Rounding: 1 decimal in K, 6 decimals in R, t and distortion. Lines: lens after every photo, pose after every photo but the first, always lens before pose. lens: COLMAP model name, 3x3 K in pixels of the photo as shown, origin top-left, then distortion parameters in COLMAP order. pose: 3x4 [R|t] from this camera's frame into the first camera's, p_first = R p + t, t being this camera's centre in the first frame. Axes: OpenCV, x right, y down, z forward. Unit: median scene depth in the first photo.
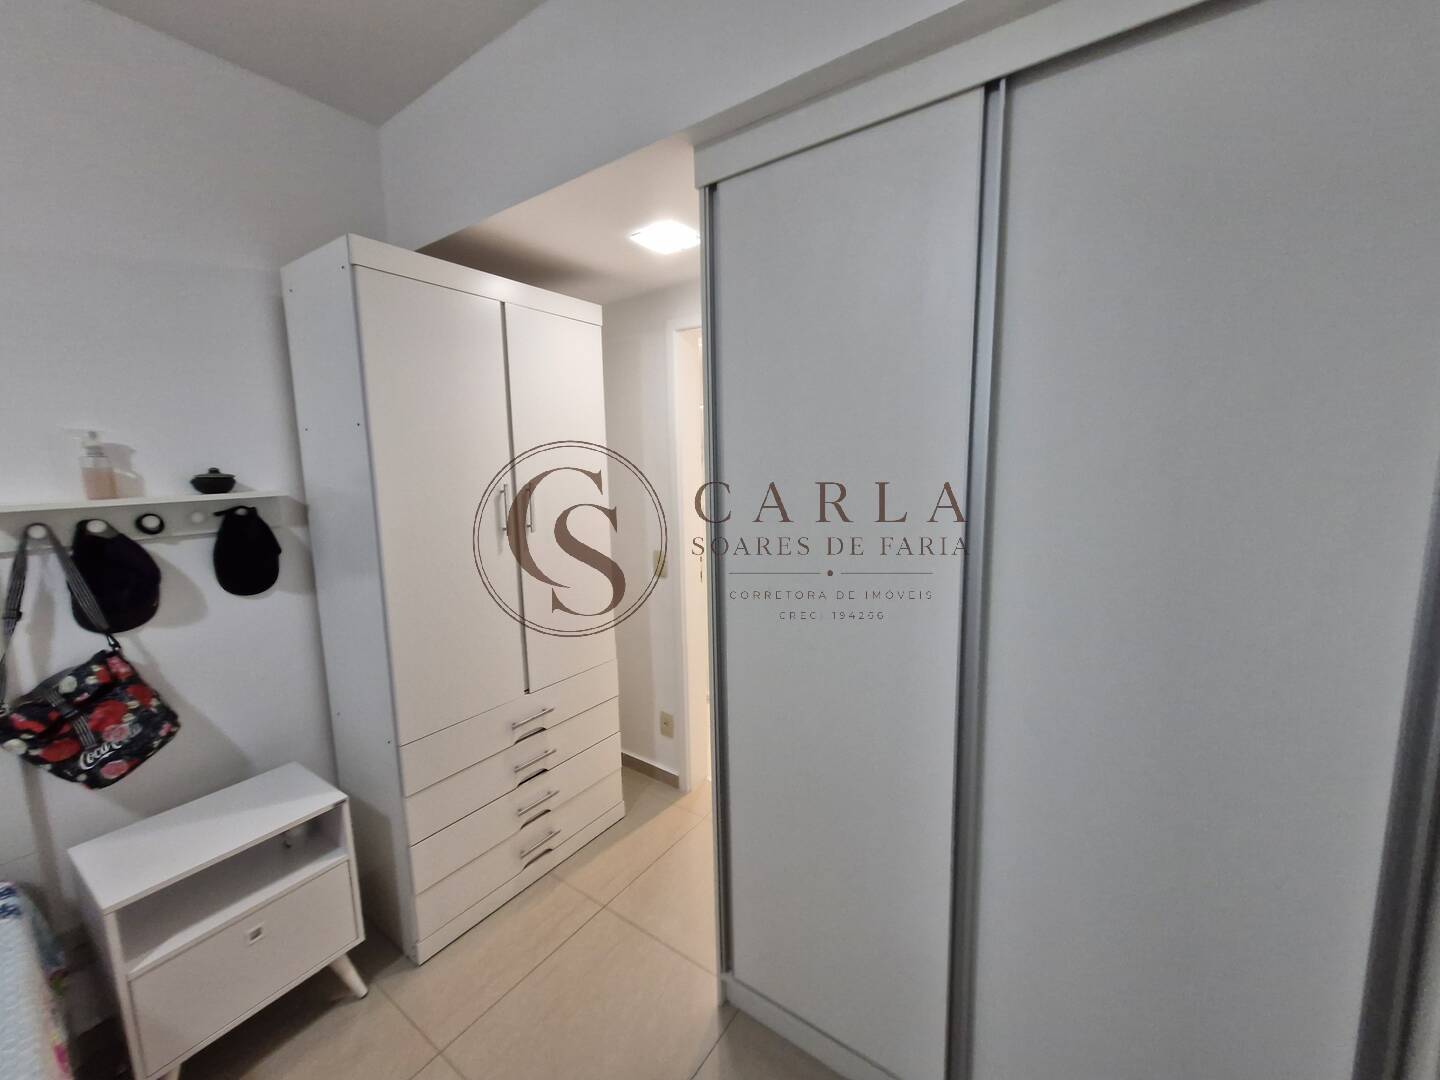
lens RADIAL K [[570.6, 0, 722.2], [0, 570.6, 535.7], [0, 0, 1]] dist [0.001581, 0.000505]
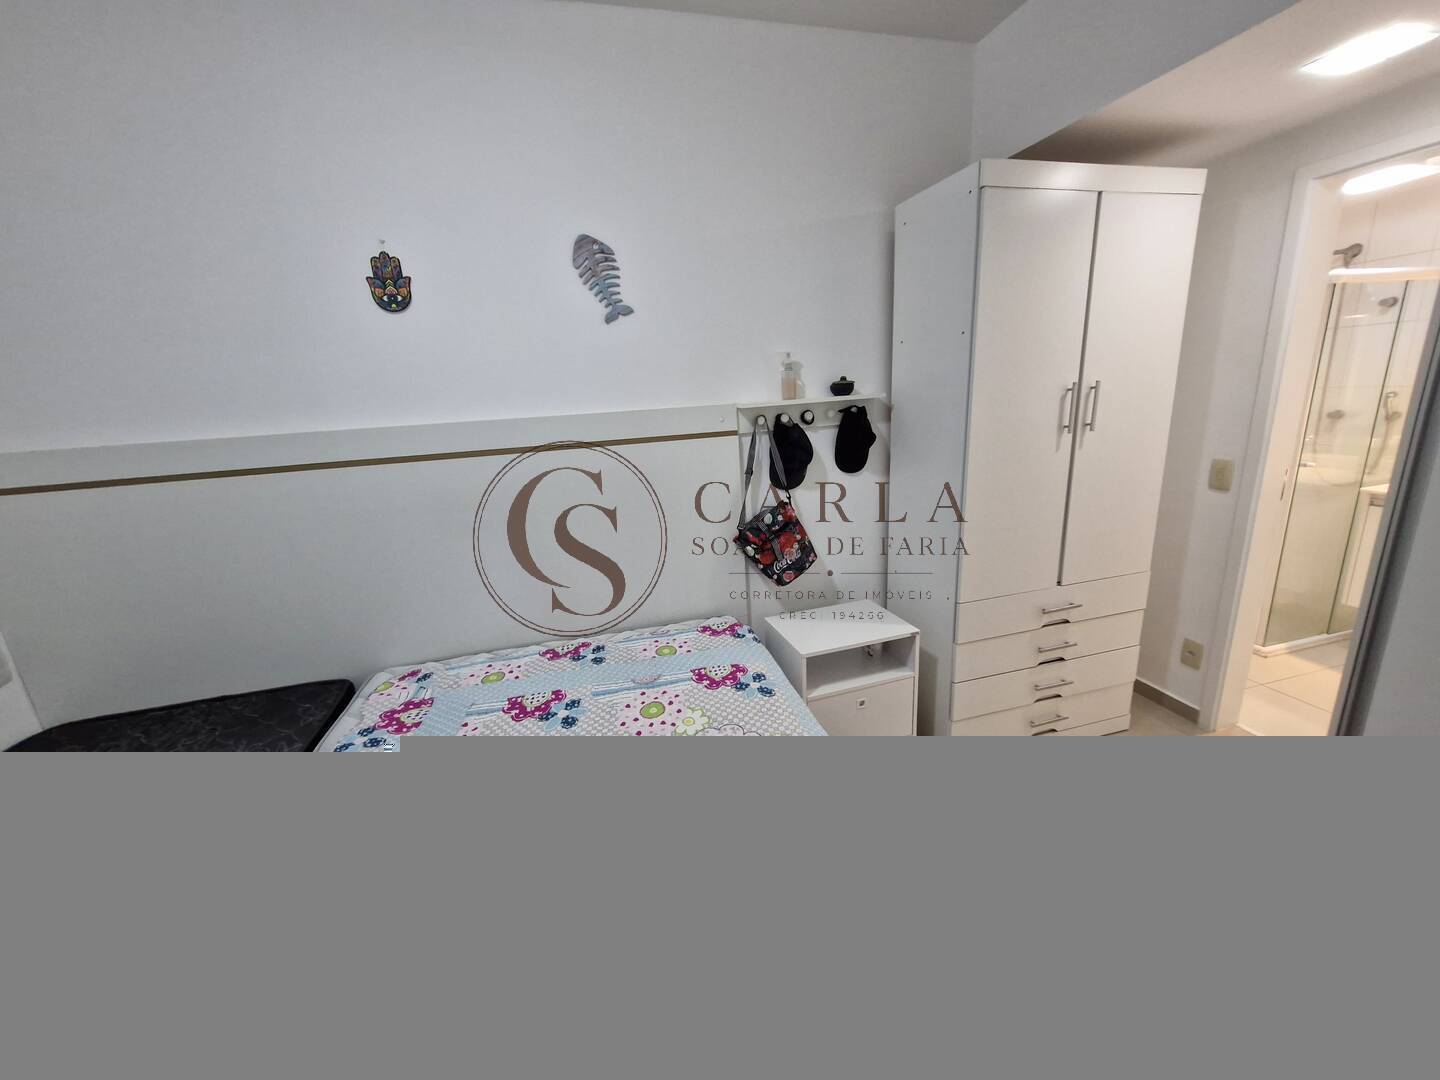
lens RADIAL K [[570.6, 0, 716.0], [0, 570.6, 540.0], [0, 0, 1]] dist [0.001581, 0.000505]
pose [[0.765803, 0.137856, -0.628125, -0.216477], [-0.041166, 0.985258, 0.166047, 0.052576], [0.641756, -0.101302, 0.760189, -0.268494]]
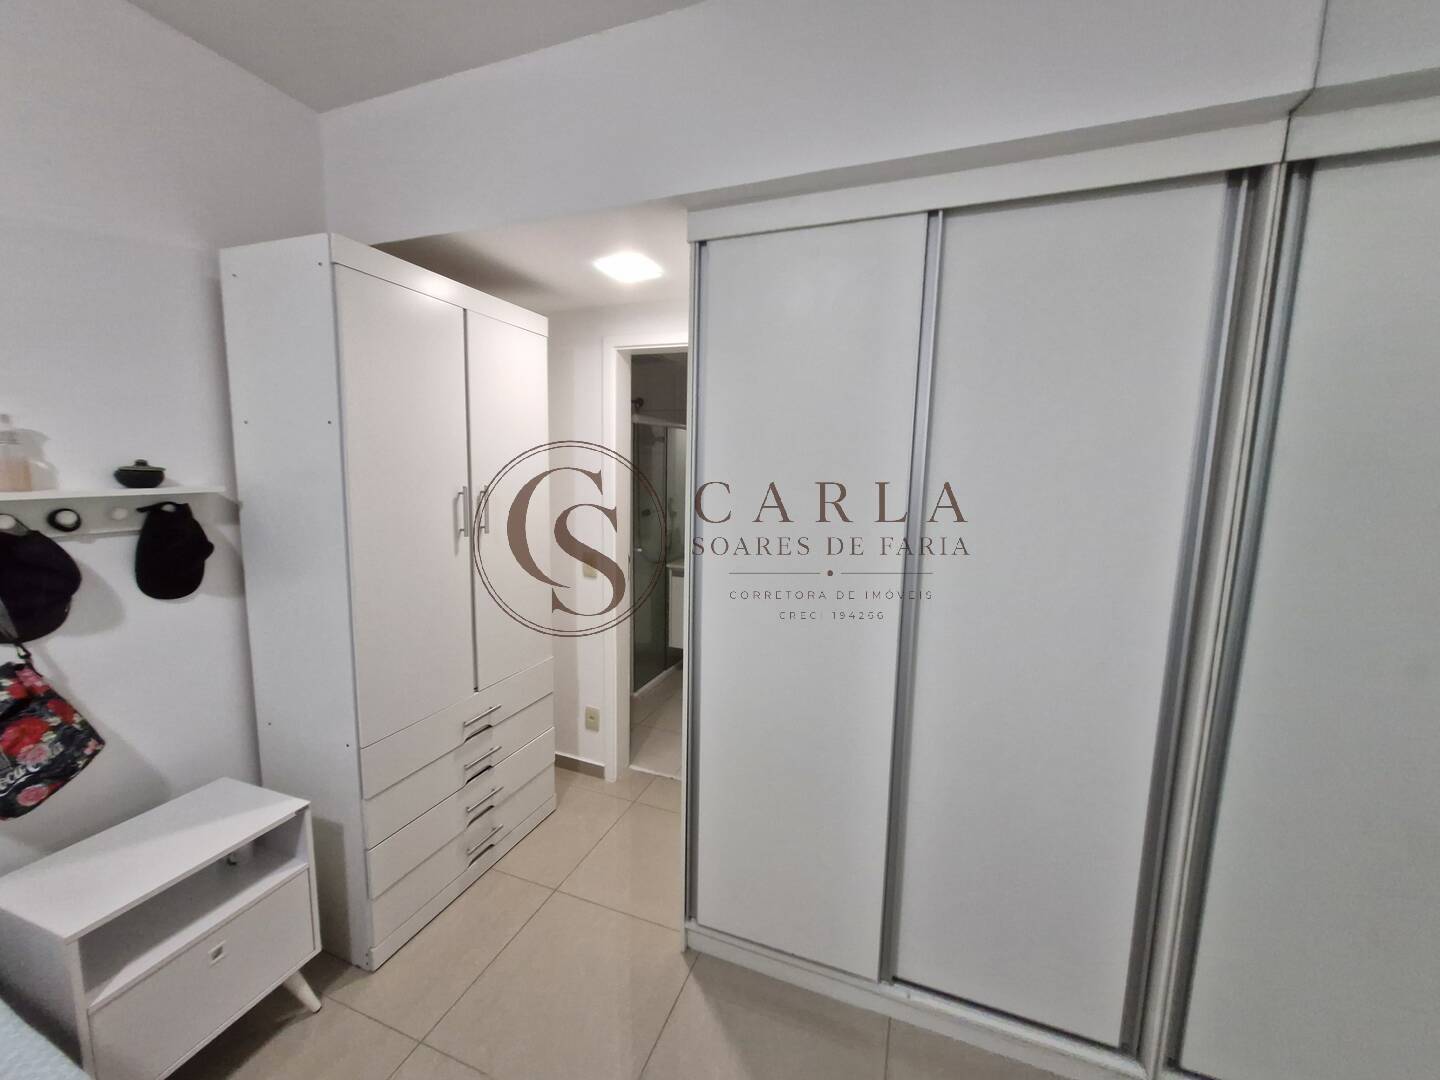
lens RADIAL K [[570.6, 0, 722.5], [0, 570.6, 534.5], [0, 0, 1]] dist [0.001581, 0.000505]
pose [[0.967177, 0.007239, 0.254000, -0.222103], [-0.004562, 0.999928, -0.011130, 0.006988], [-0.254062, 0.009606, 0.967140, -0.122948]]
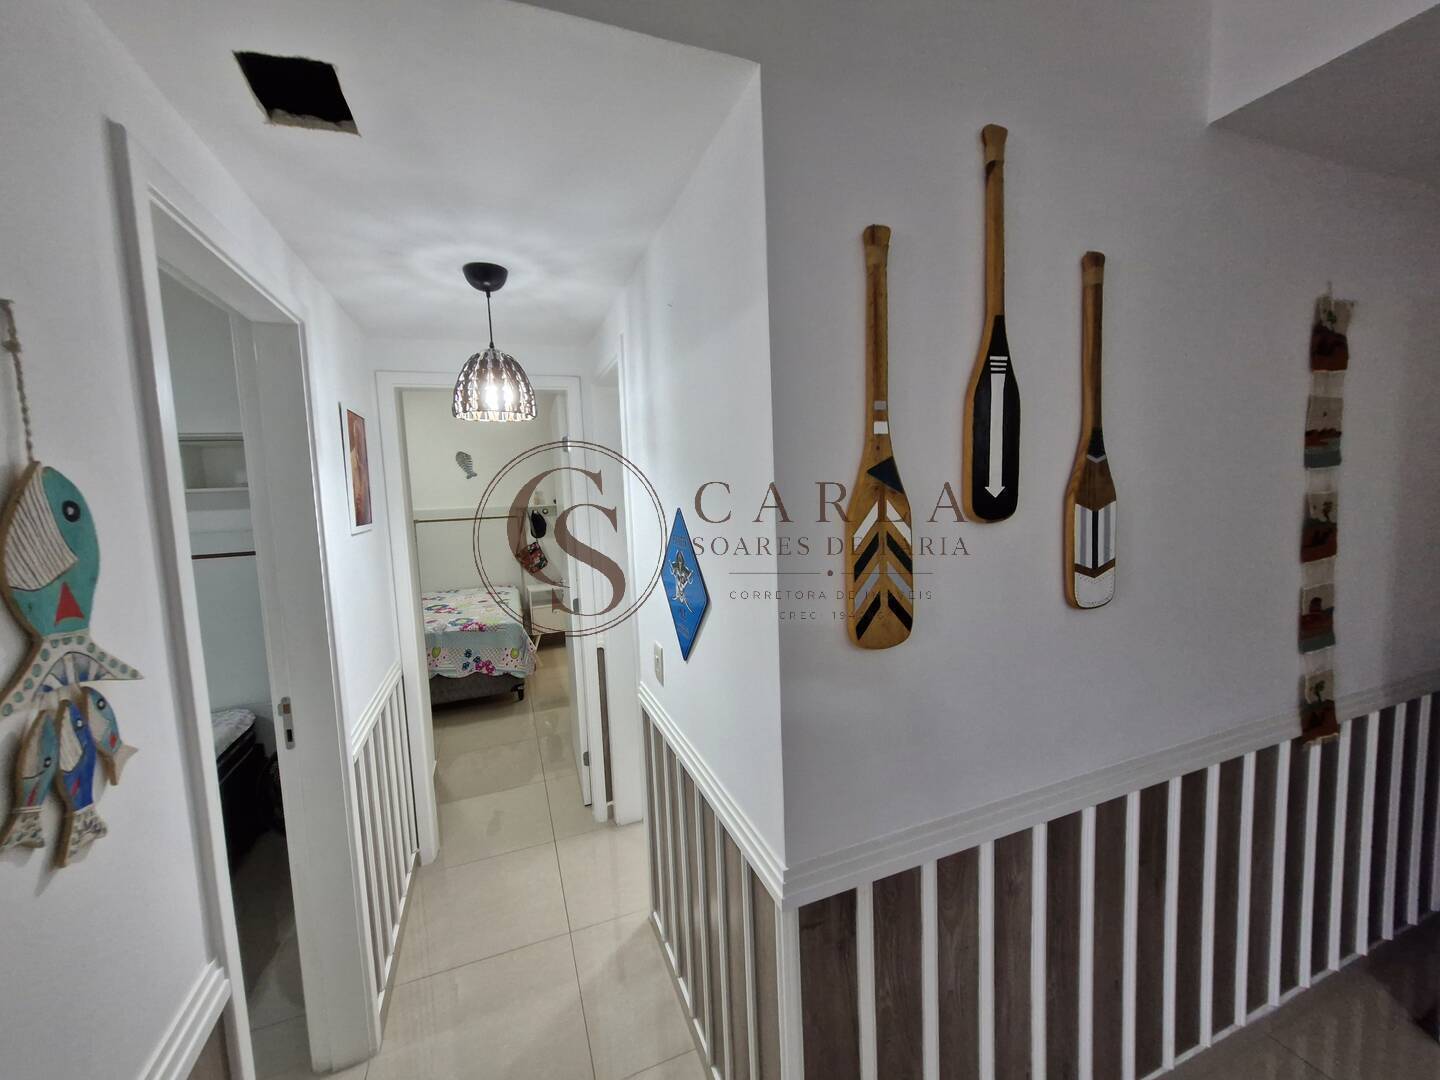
lens RADIAL K [[570.6, 0, 715.0], [0, 570.6, 537.5], [0, 0, 1]] dist [0.001581, 0.000505]
pose [[0.830531, 0.032195, -0.556040, 2.069639], [-0.048483, 0.998717, -0.014590, 0.152189], [0.554858, 0.039076, 0.831027, -1.542227]]
